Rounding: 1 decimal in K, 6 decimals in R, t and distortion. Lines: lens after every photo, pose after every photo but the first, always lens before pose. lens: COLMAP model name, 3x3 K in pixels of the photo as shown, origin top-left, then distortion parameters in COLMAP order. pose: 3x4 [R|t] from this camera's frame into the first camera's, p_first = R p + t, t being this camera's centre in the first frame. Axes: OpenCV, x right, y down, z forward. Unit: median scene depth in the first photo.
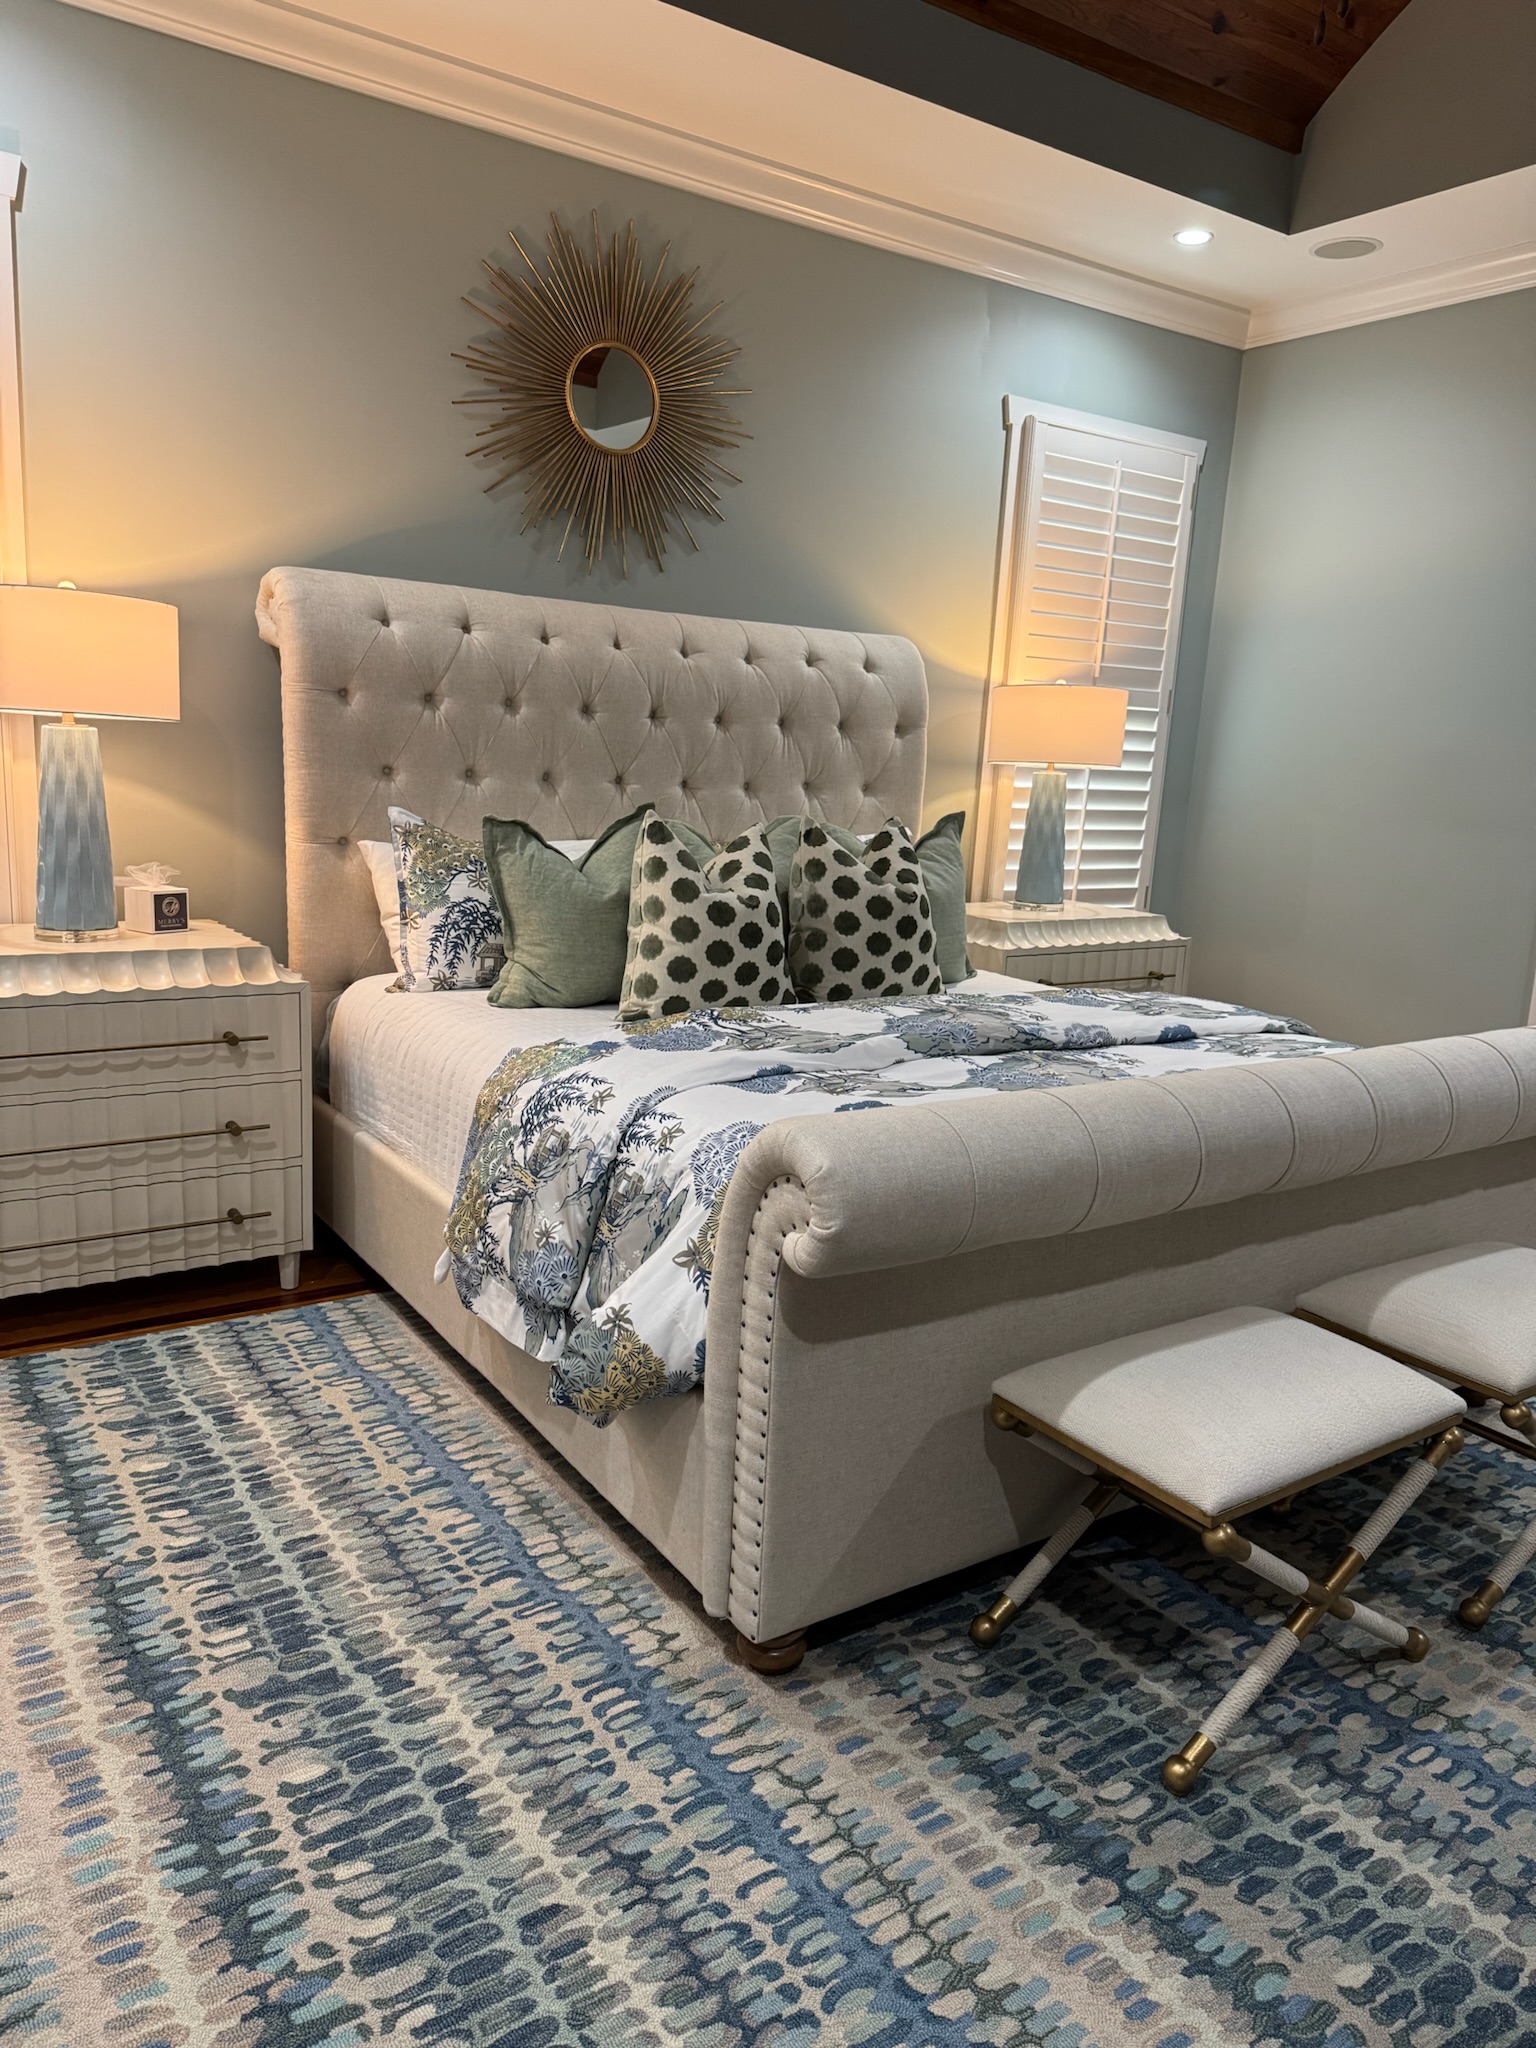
lens RADIAL K [[1448.1, 0, 772.4], [0, 1448.1, 1029.3], [0, 0, 1]] dist [0.057196, -0.081941]
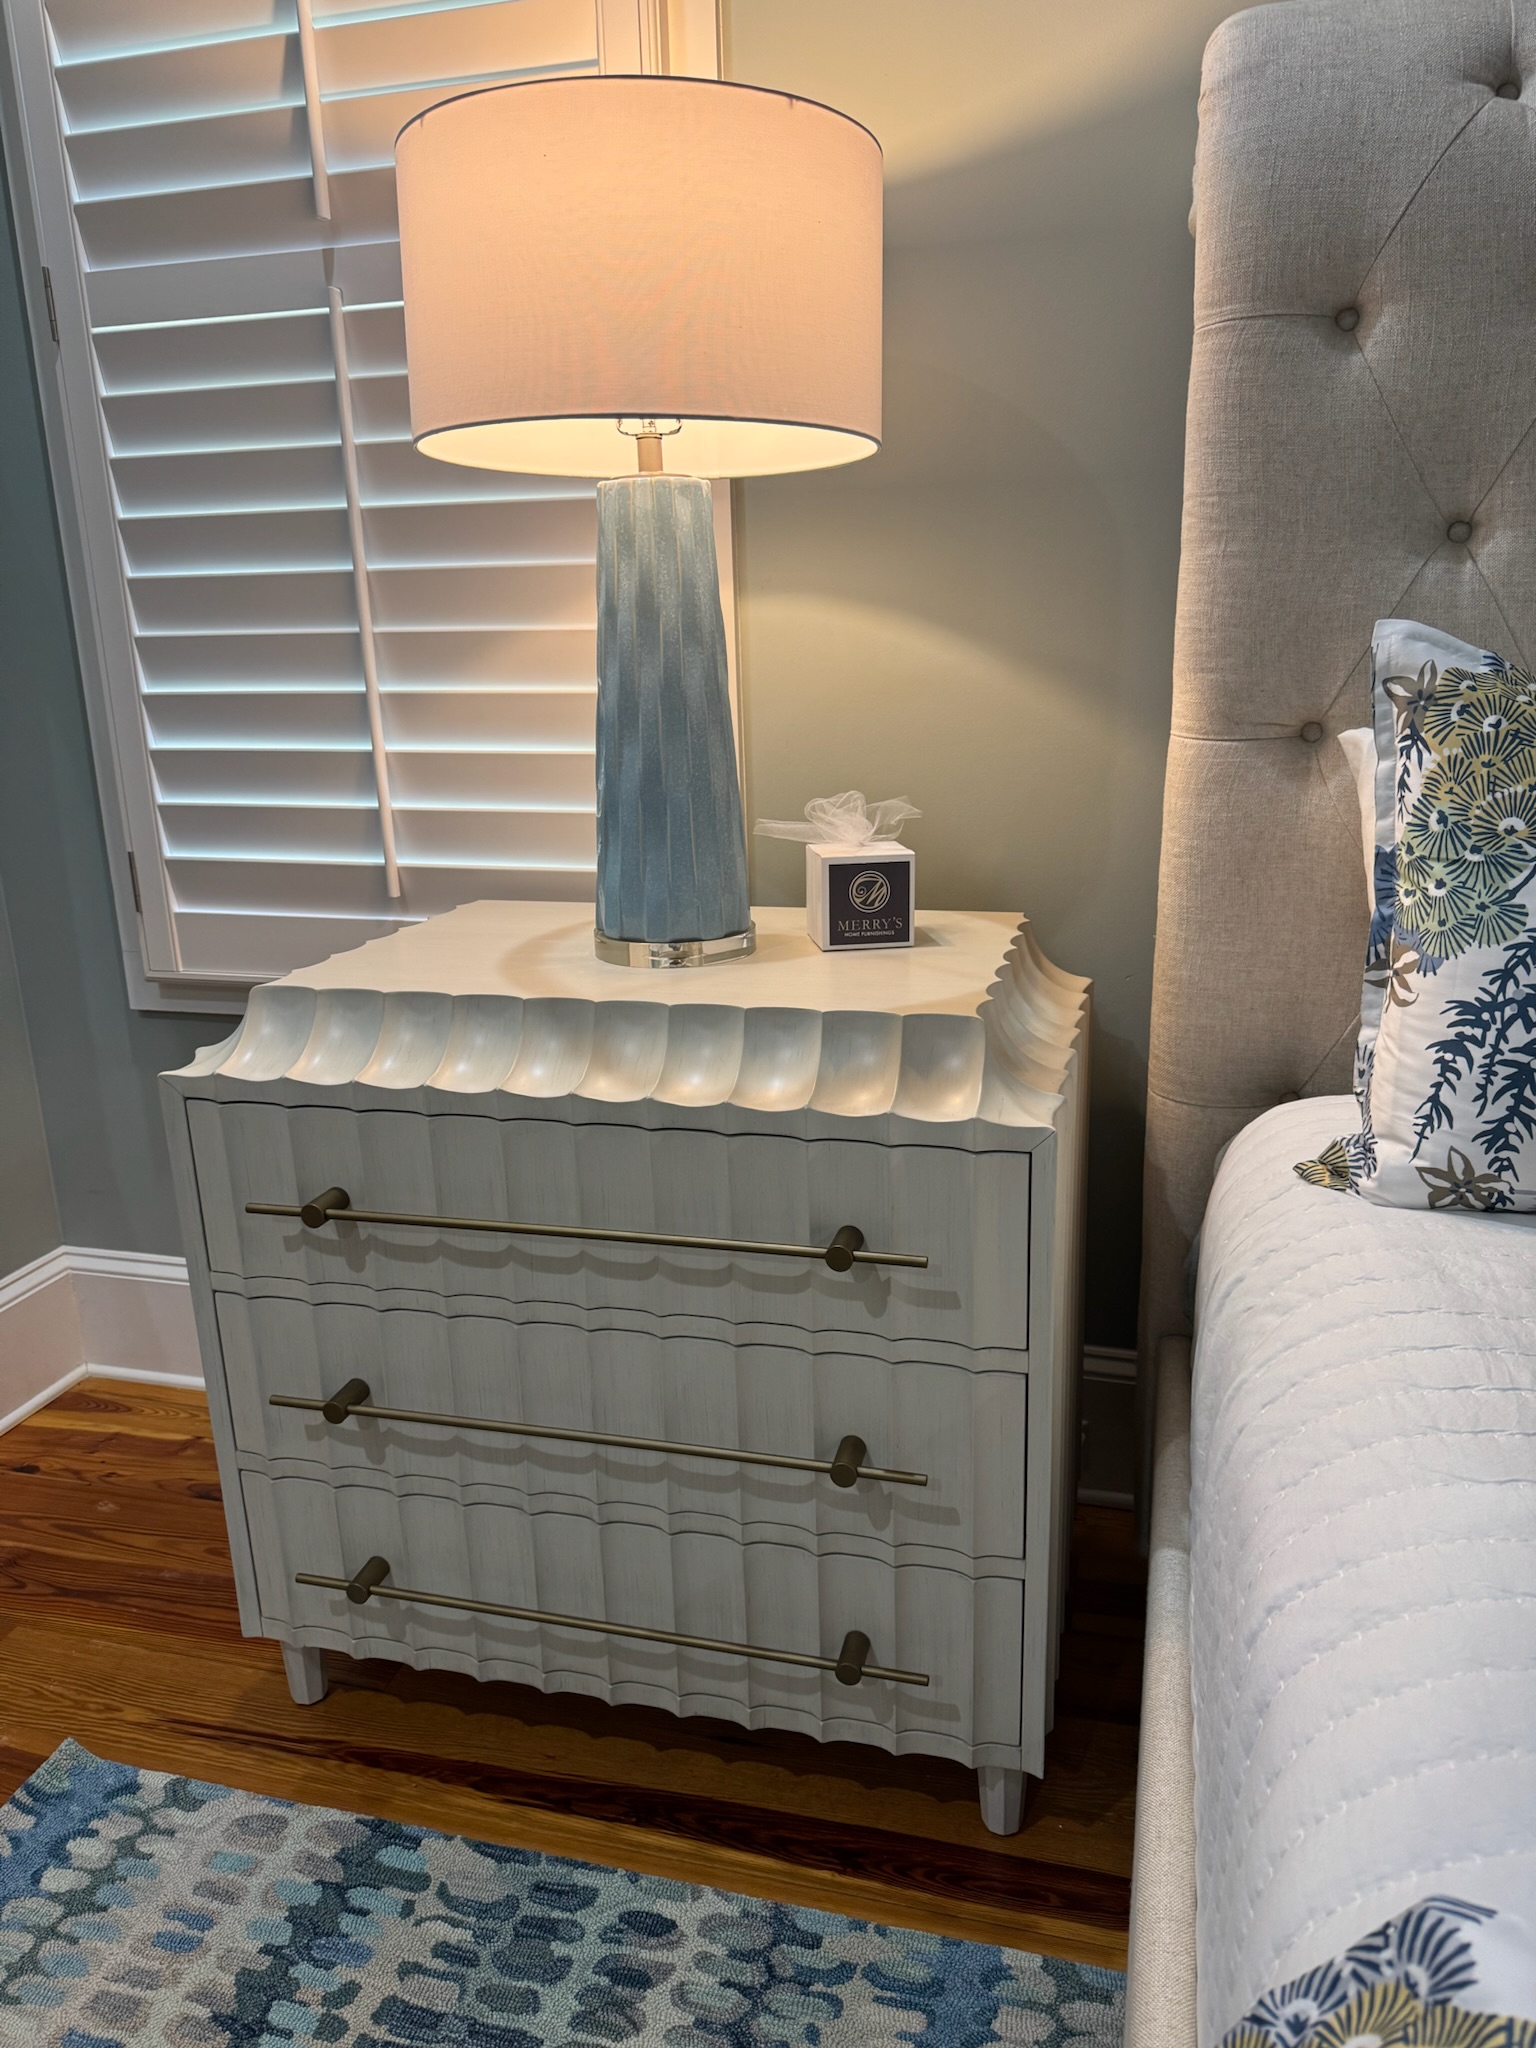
lens RADIAL K [[1448.1, 0, 772.4], [0, 1448.1, 1029.3], [0, 0, 1]] dist [0.057196, -0.081941]
pose [[0.645775, 0.137120, -0.751114, -0.087482], [-0.089190, 0.990554, 0.104149, -0.079260], [0.758301, -0.000265, 0.651905, 0.642502]]
